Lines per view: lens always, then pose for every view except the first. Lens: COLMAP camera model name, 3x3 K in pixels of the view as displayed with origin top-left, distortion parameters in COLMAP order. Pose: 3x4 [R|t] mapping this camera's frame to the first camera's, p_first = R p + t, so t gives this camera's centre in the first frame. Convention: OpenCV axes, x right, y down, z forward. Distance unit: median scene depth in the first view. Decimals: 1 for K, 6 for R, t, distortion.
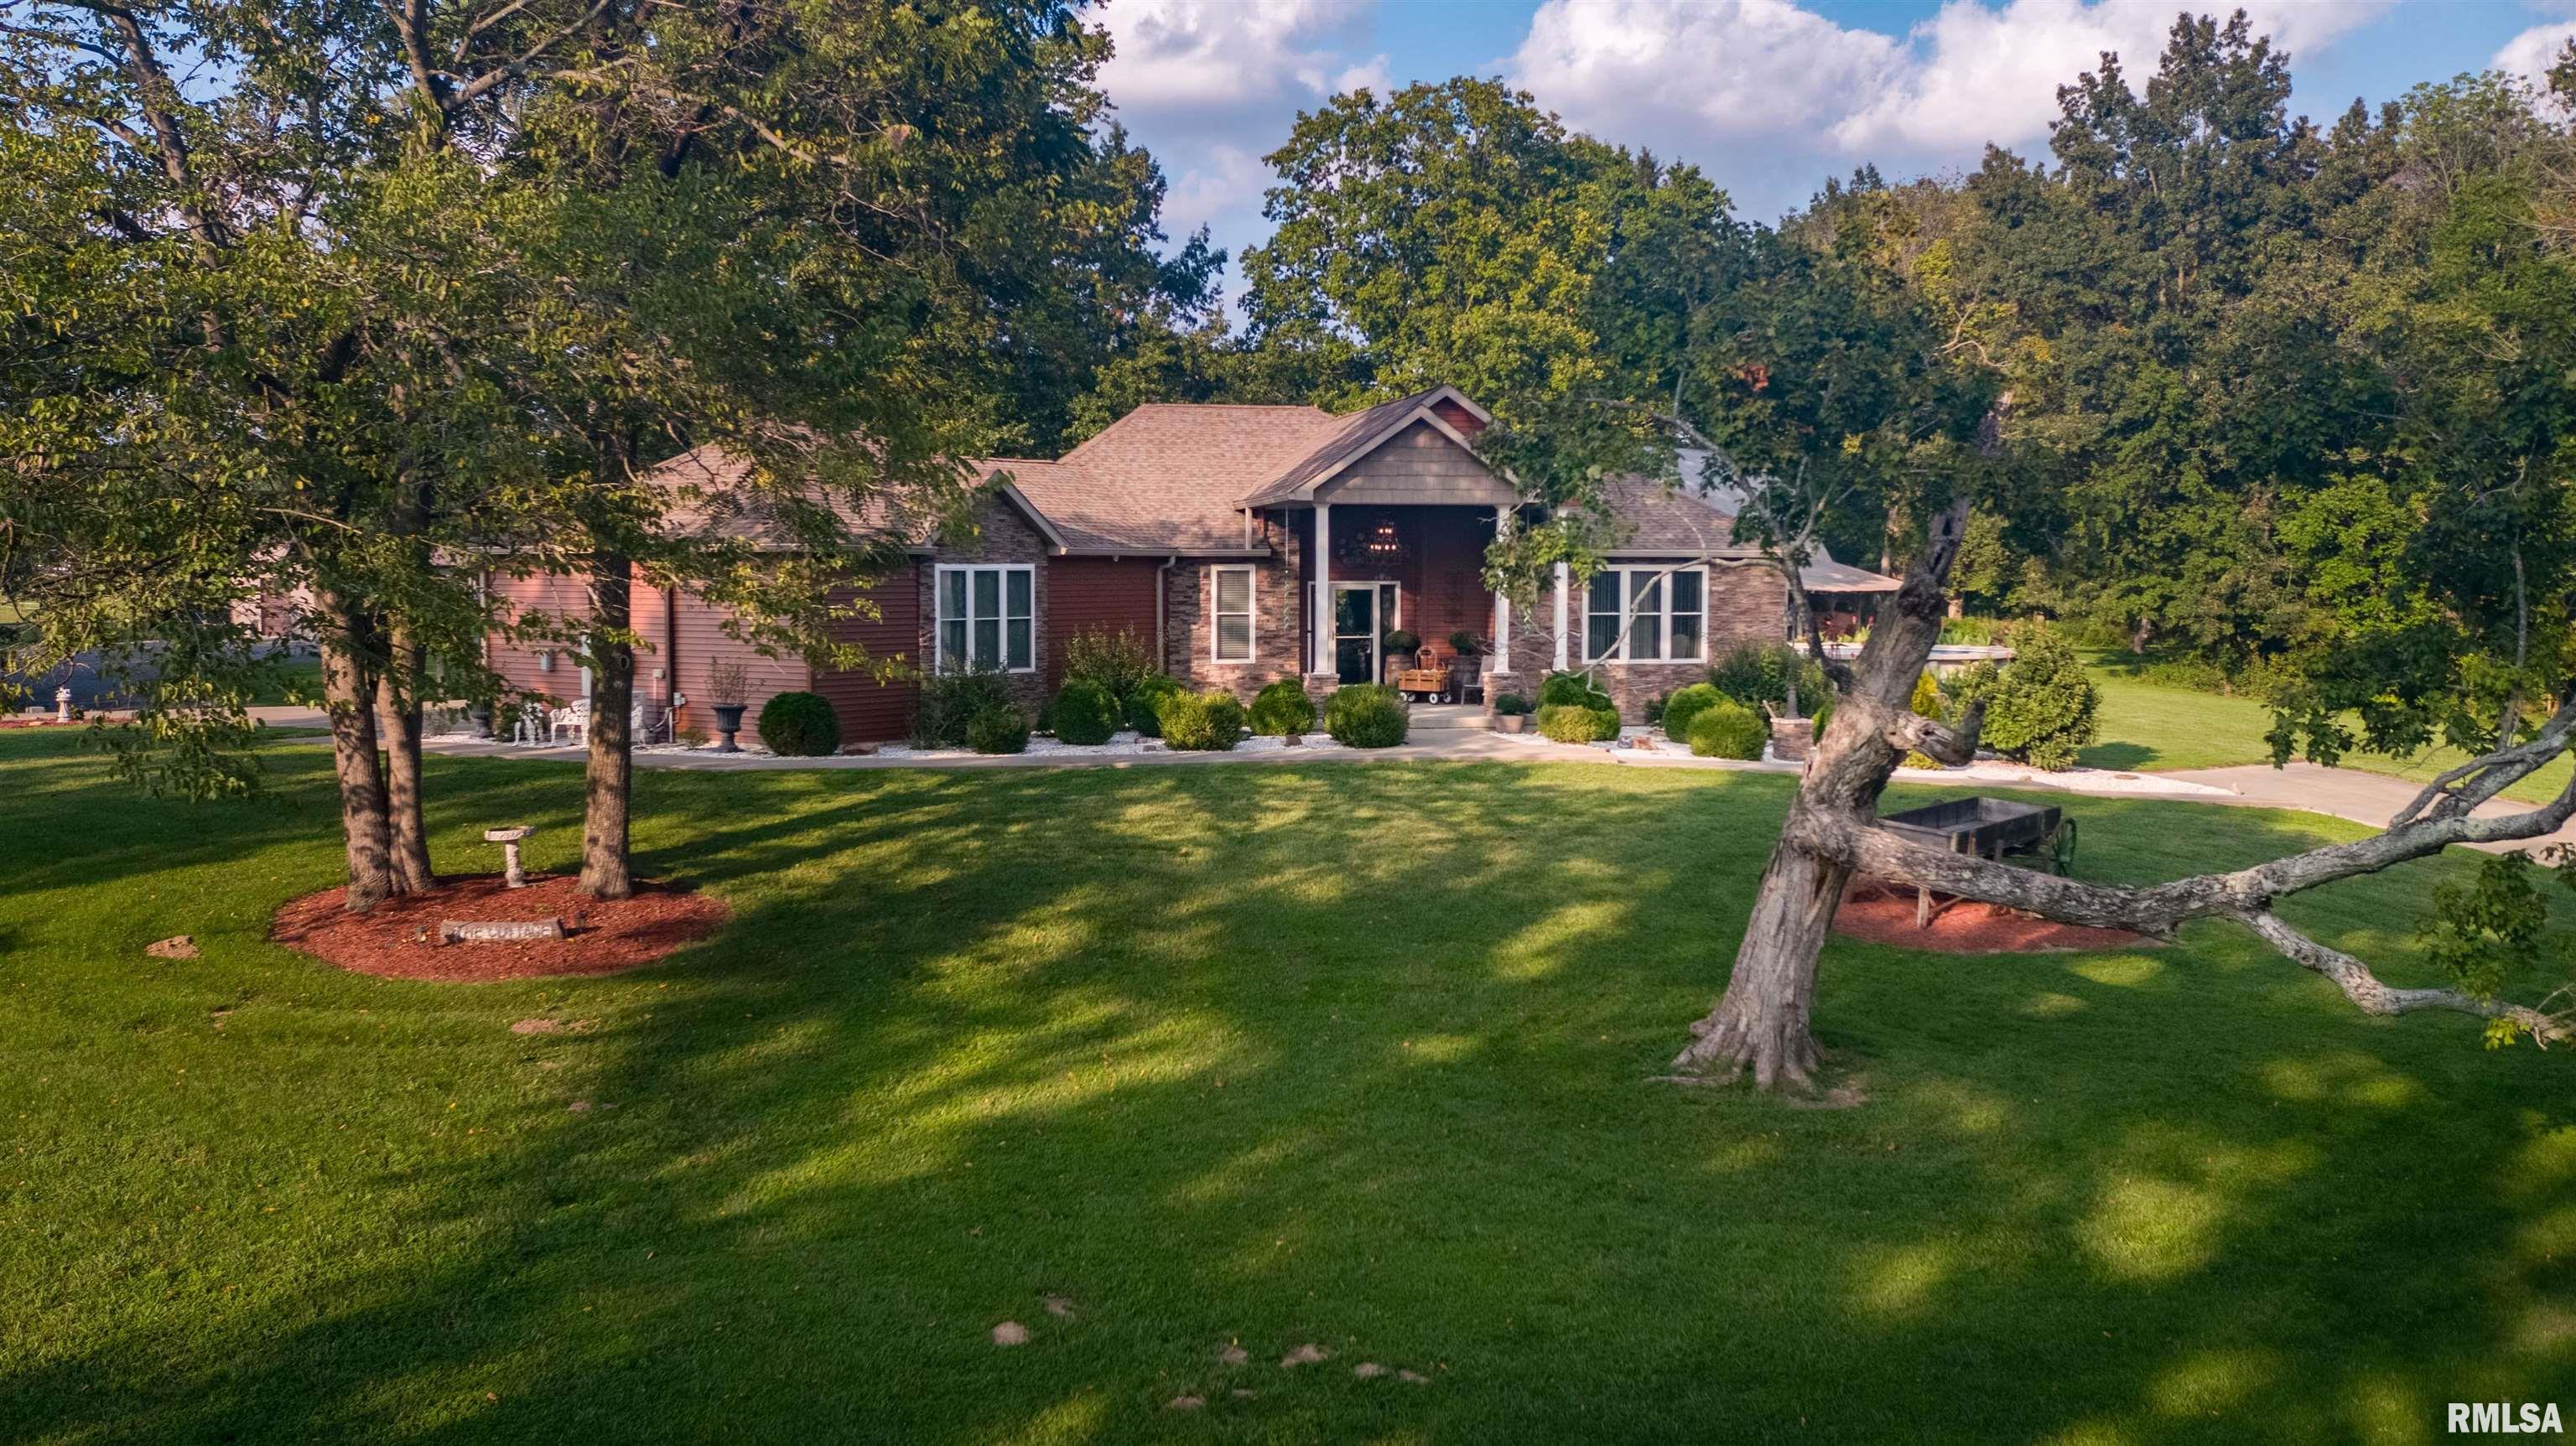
lens RADIAL K [[2138.2, 0, 1281.2], [0, 2138.2, 795.2], [0, 0, 1]] dist [-0.001766, -0.002130]
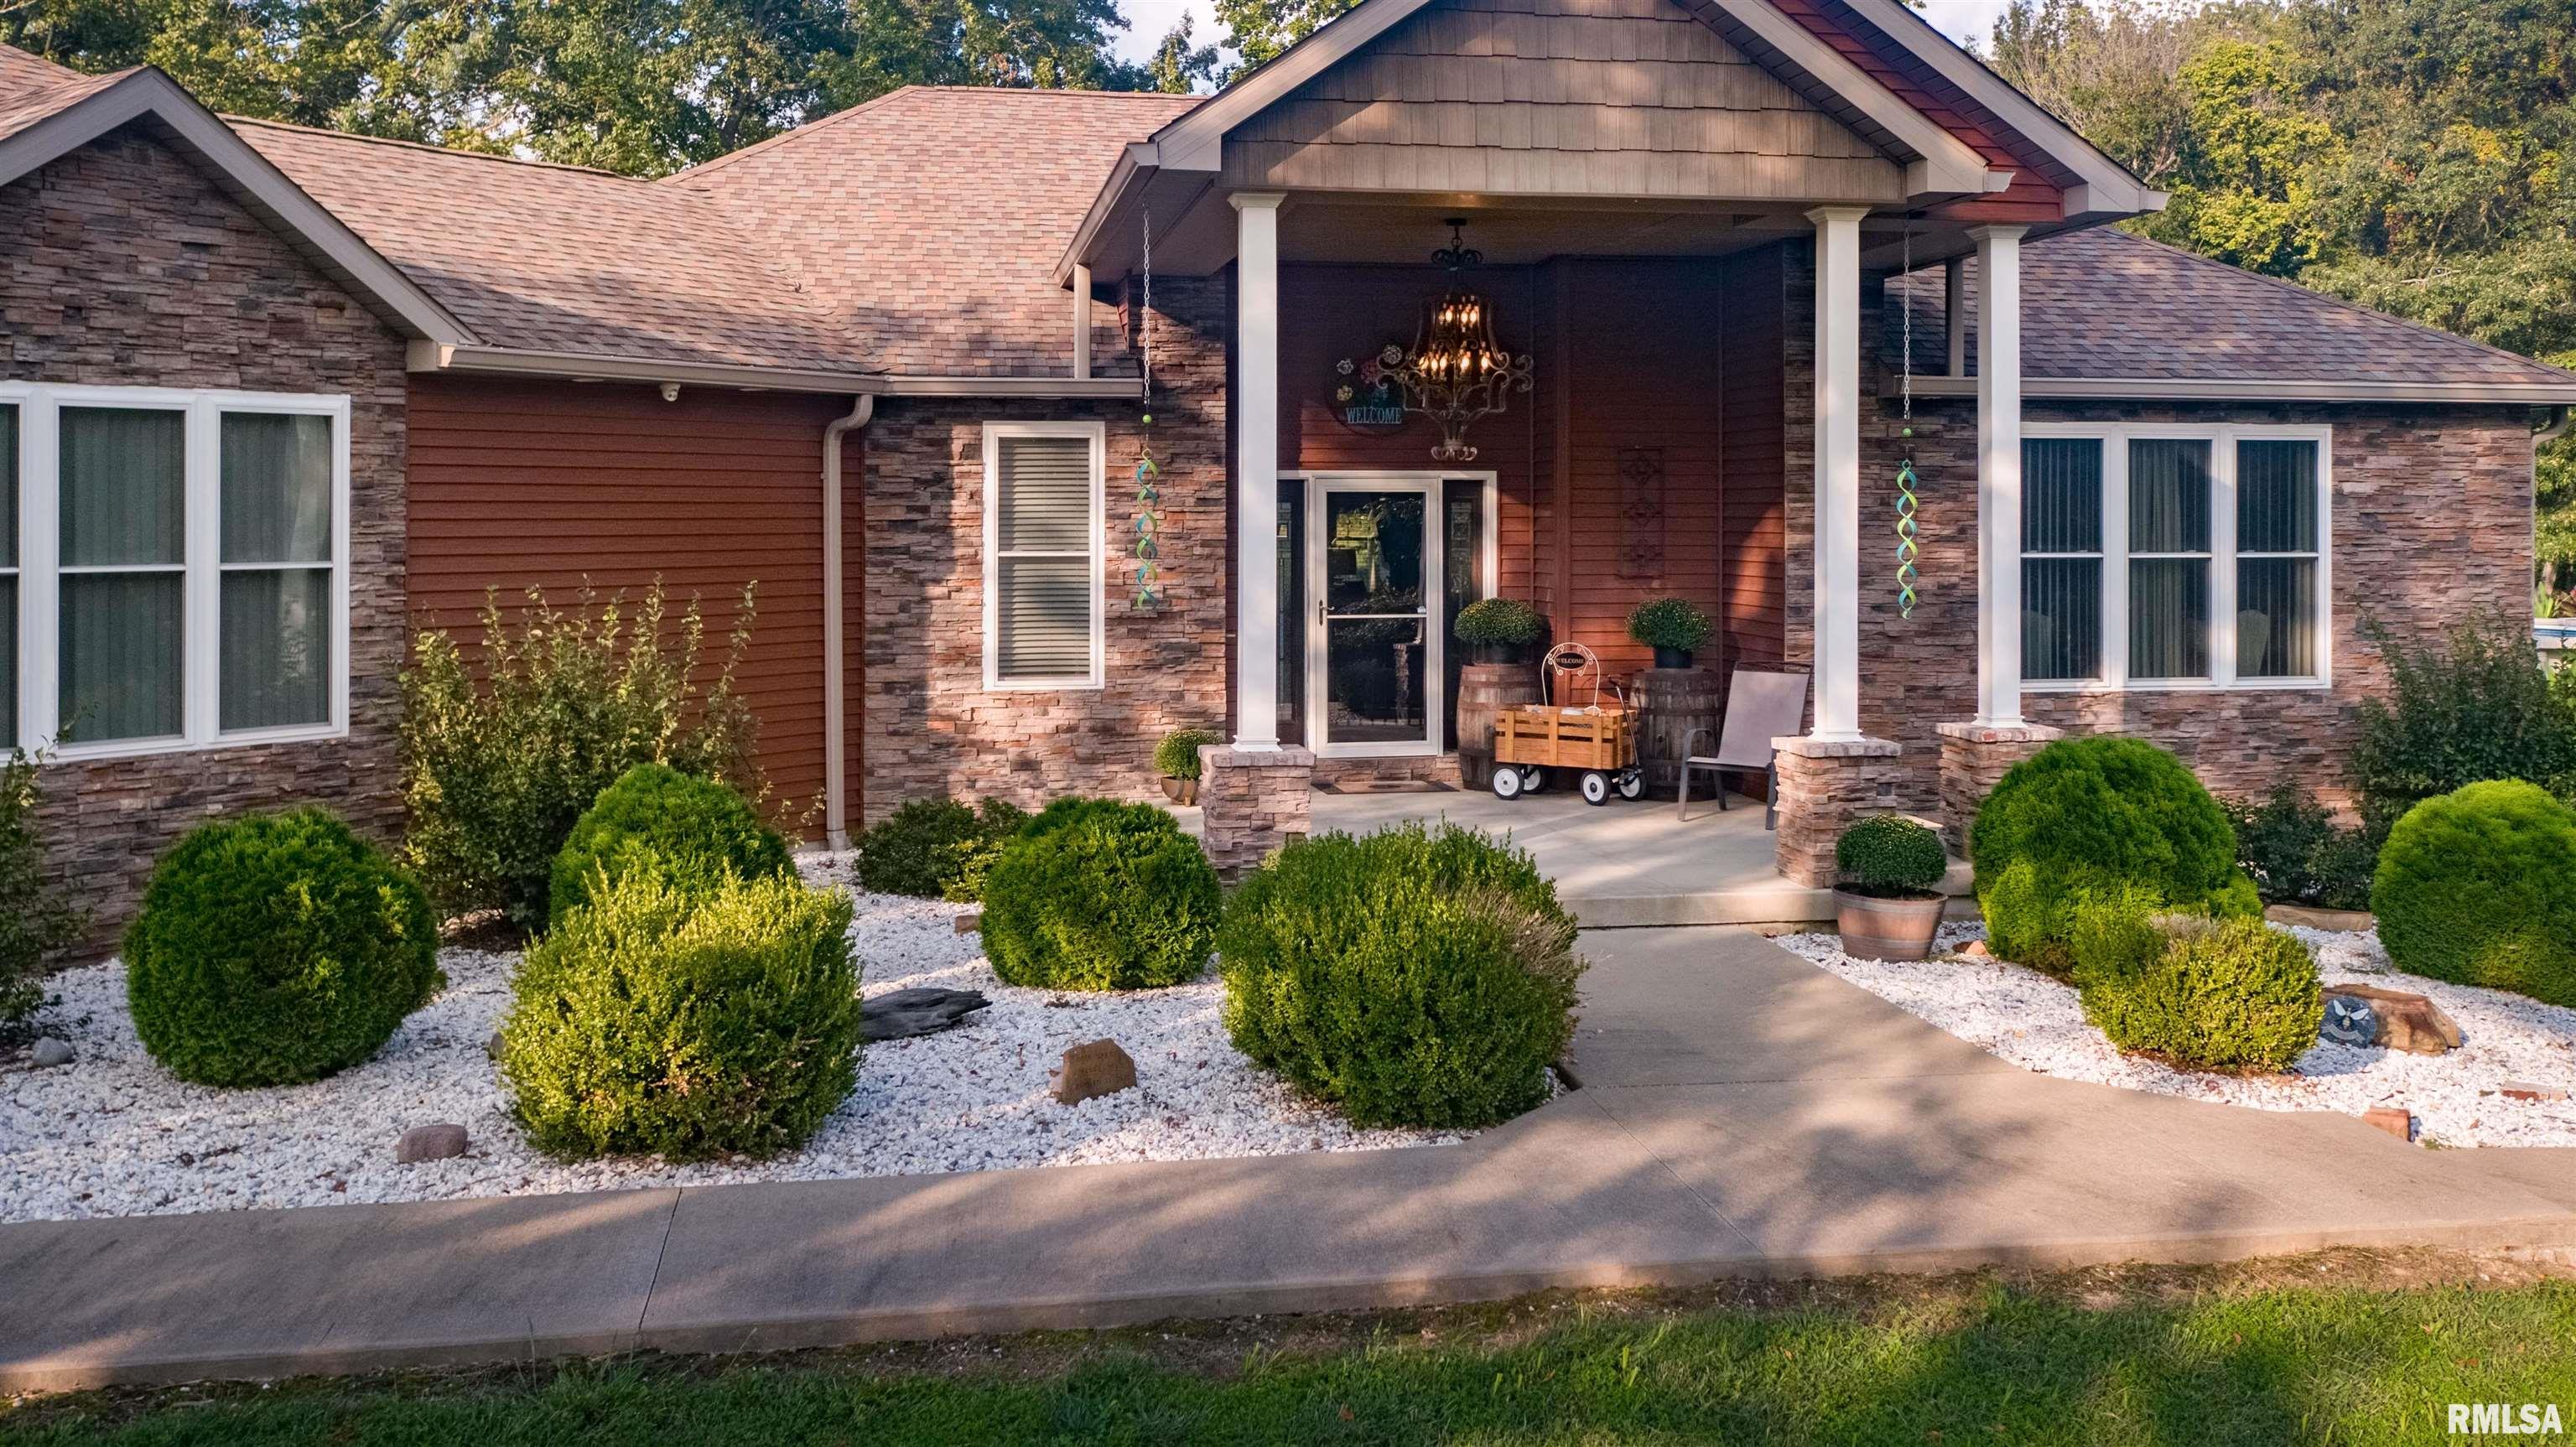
lens RADIAL K [[2298.5, 0, 1289.7], [0, 2298.5, 520.8], [0, 0, 1]] dist [-0.001048, 0.002789]
pose [[0.999861, -0.000241, -0.016684, 0.026378], [-0.001459, 0.994803, -0.101811, -0.050556], [0.016622, 0.101821, 0.994664, 0.608984]]
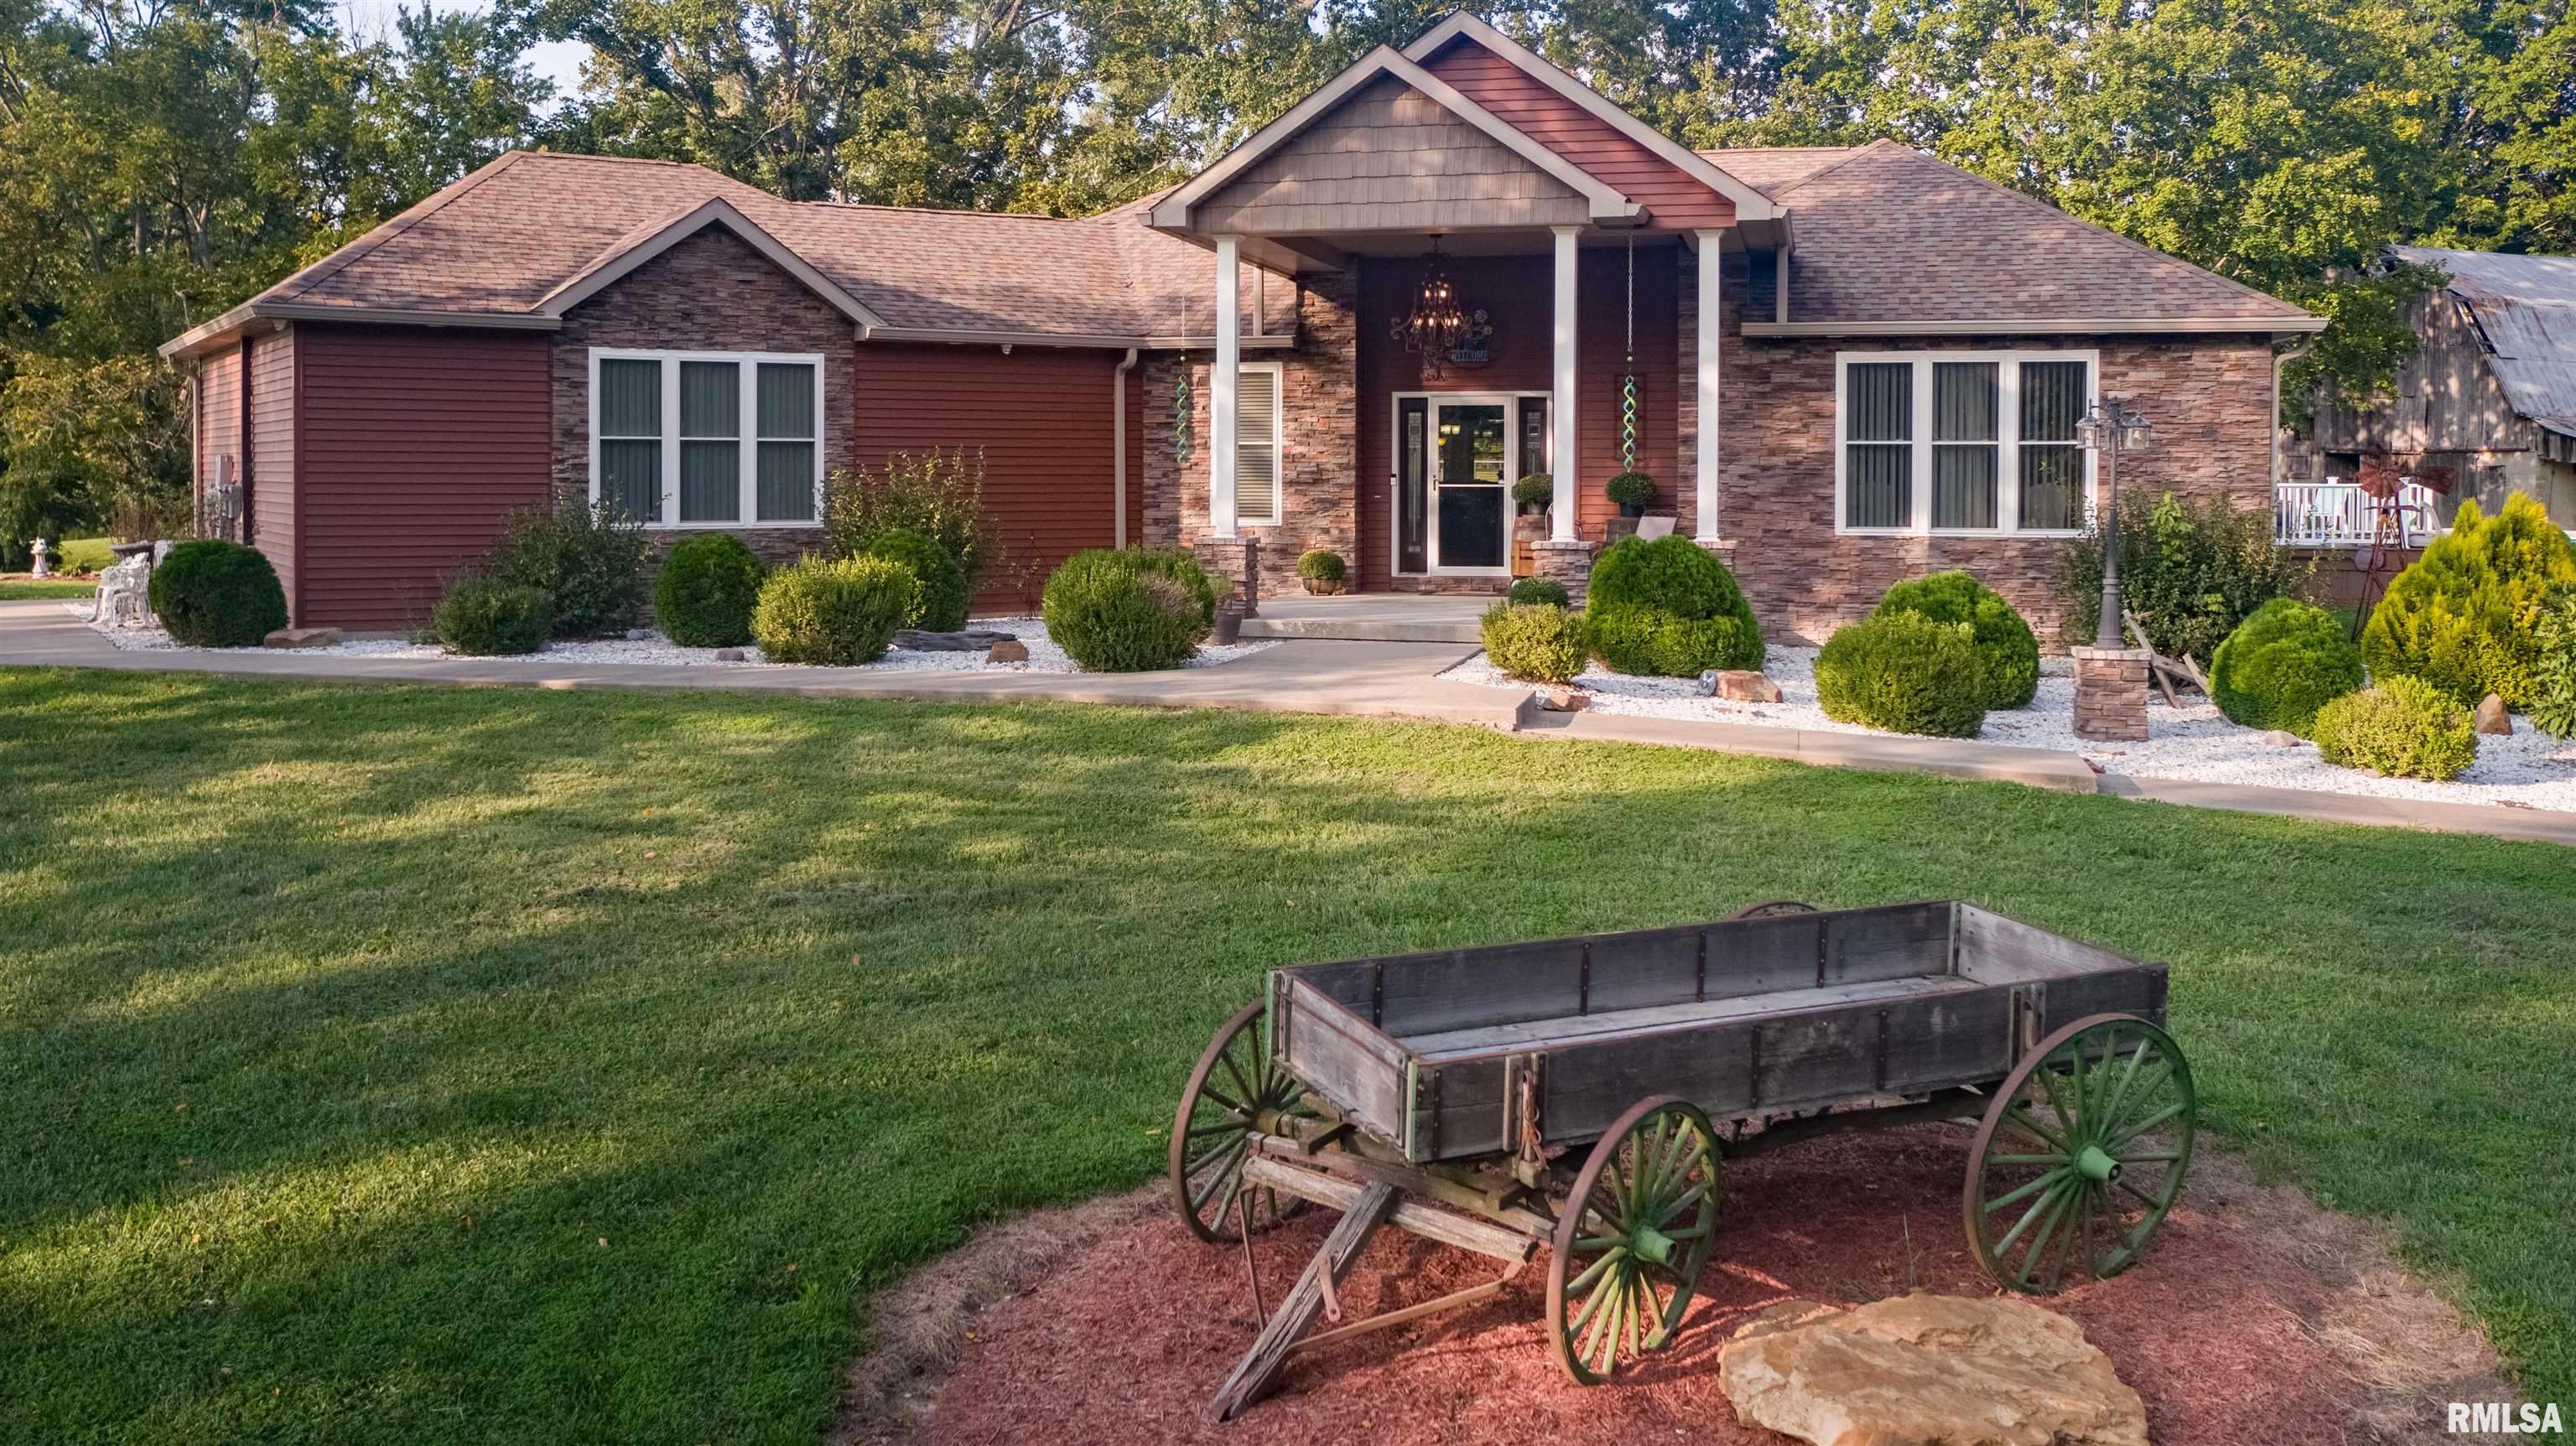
lens RADIAL K [[2248.2, 0, 1213.4], [0, 2248.2, 579.8], [0, 0, 1]] dist [0.004797, -0.005974]
pose [[0.904608, 0.023715, -0.425585, 0.241304], [-0.046626, 0.997965, -0.043499, -0.018205], [0.423687, 0.059193, 0.903873, 0.423995]]
